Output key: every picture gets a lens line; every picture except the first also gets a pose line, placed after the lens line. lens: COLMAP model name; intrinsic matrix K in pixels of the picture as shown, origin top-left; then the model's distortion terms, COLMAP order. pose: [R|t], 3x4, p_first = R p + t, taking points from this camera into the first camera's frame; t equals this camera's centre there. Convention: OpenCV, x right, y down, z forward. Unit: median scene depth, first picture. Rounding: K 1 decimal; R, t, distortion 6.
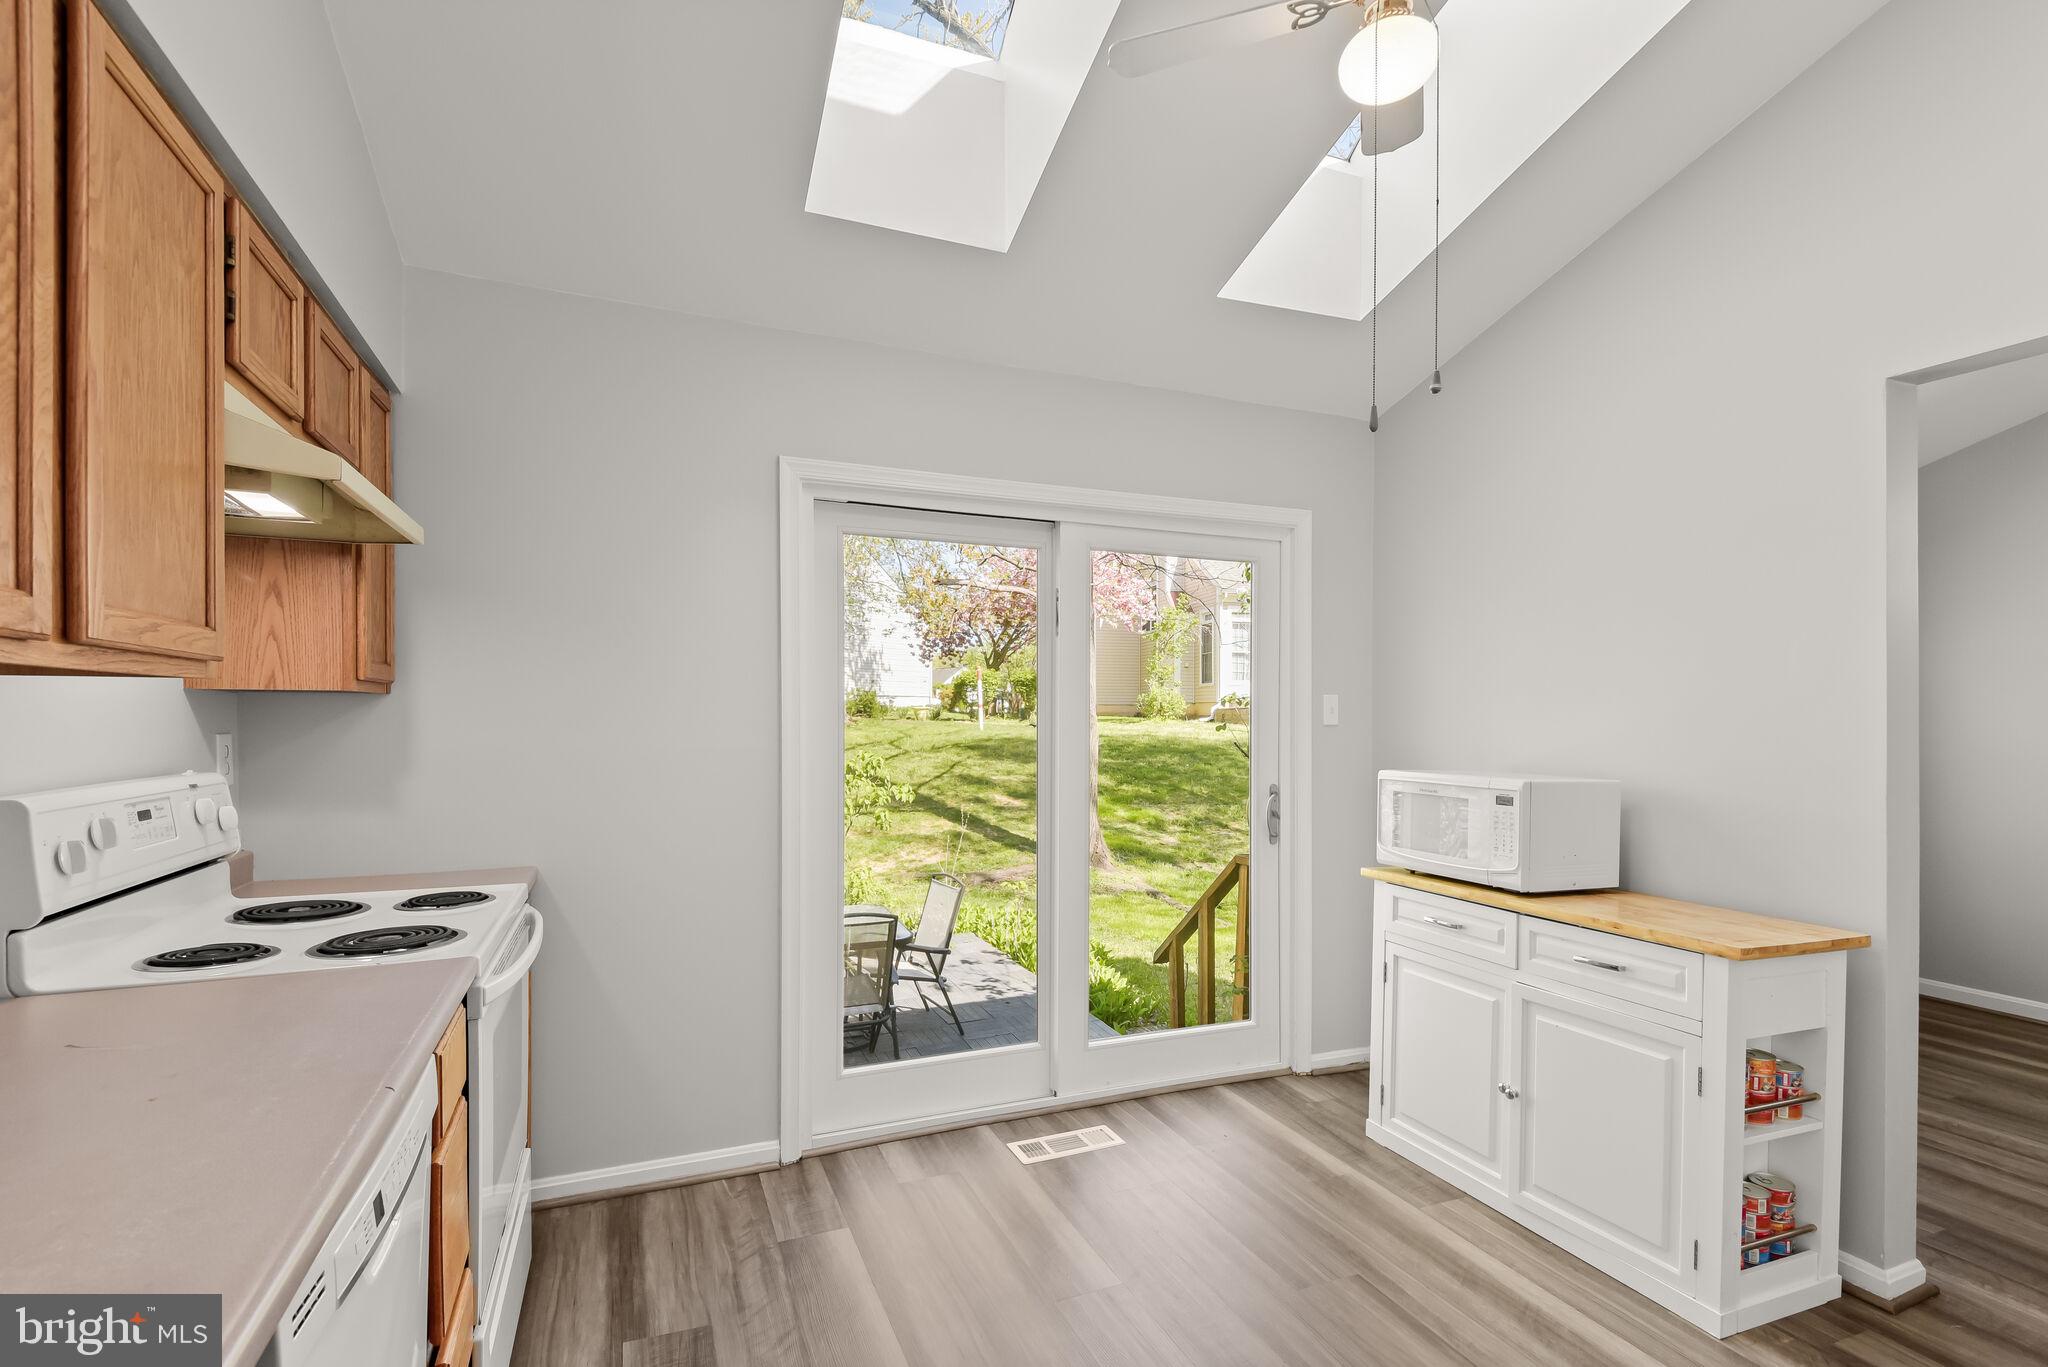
lens RADIAL K [[940.2, 0, 1007.2], [0, 940.2, 722.5], [0, 0, 1]] dist [0.023458, -0.012536]
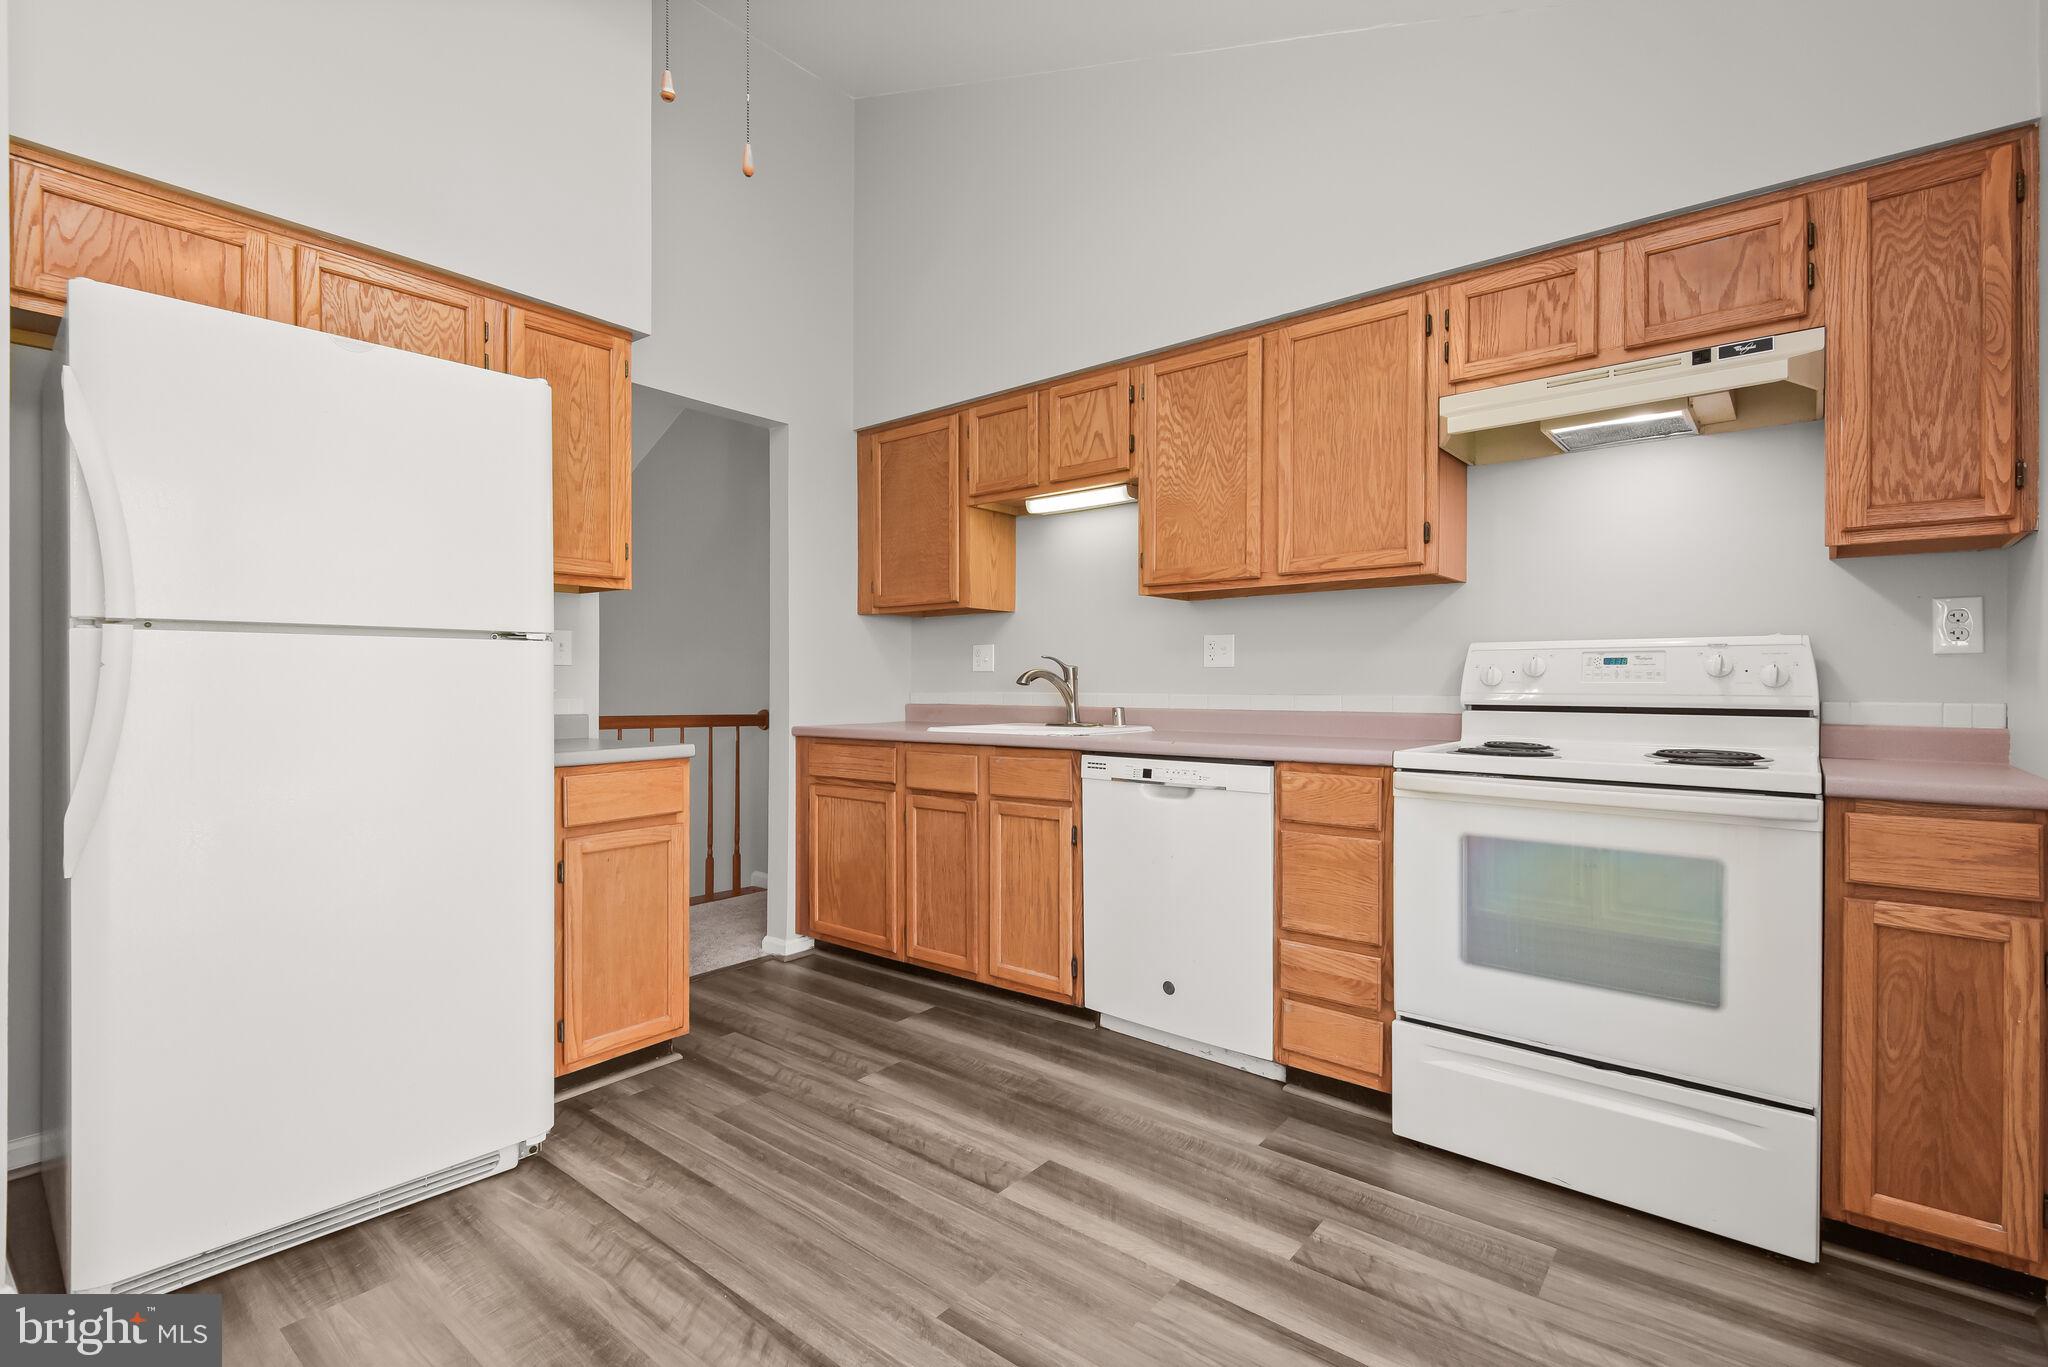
lens RADIAL K [[940.2, 0, 1021.4], [0, 940.2, 681.5], [0, 0, 1]] dist [0.023458, -0.012536]
pose [[-0.874042, -0.003075, -0.485841, 0.442645], [-0.003970, 0.999992, 0.000813, 0.102016], [0.485835, 0.002640, -0.874047, 1.407835]]
